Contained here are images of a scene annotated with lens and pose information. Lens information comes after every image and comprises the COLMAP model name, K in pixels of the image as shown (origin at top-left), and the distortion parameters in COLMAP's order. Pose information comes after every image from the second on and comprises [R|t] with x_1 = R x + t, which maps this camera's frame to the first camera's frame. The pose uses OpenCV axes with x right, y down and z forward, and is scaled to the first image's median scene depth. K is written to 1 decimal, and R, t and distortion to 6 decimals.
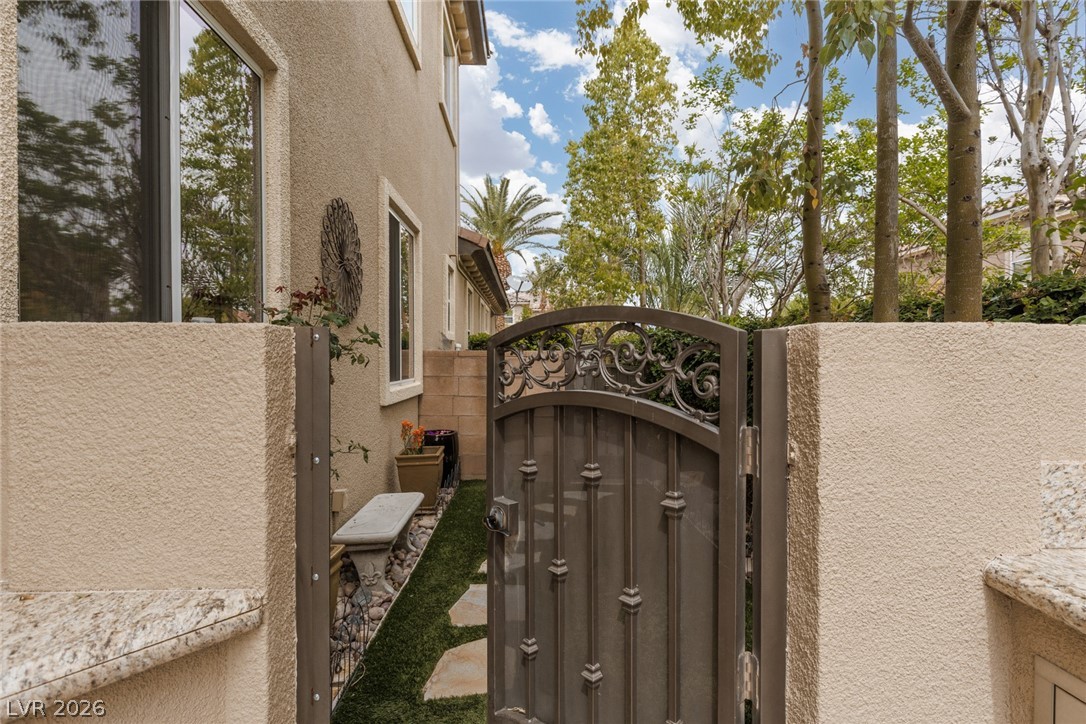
lens RADIAL K [[575.3, 0, 538.8], [0, 575.3, 363.8], [0, 0, 1]] dist [-0.013603, -0.000229]
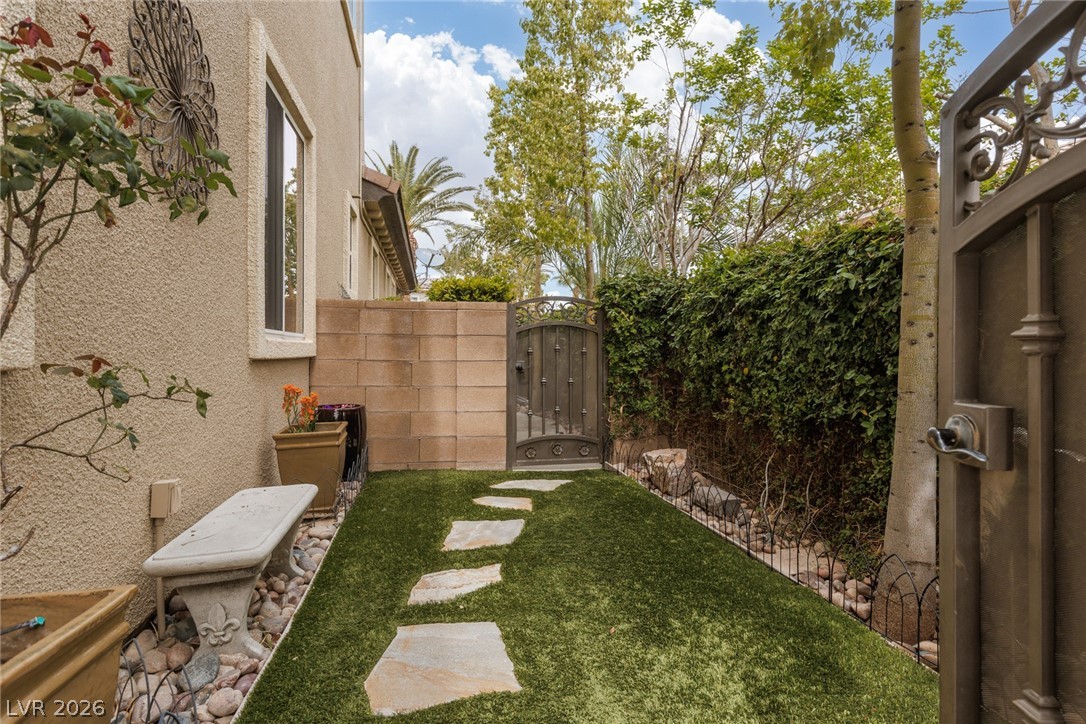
lens RADIAL K [[575.3, 0, 547.0], [0, 575.3, 355.7], [0, 0, 1]] dist [-0.013603, -0.000229]
pose [[0.982912, 0.001686, 0.184067, -0.053736], [0.001035, 0.999892, -0.014686, 0.074470], [-0.184072, 0.014626, 0.982804, 0.260505]]
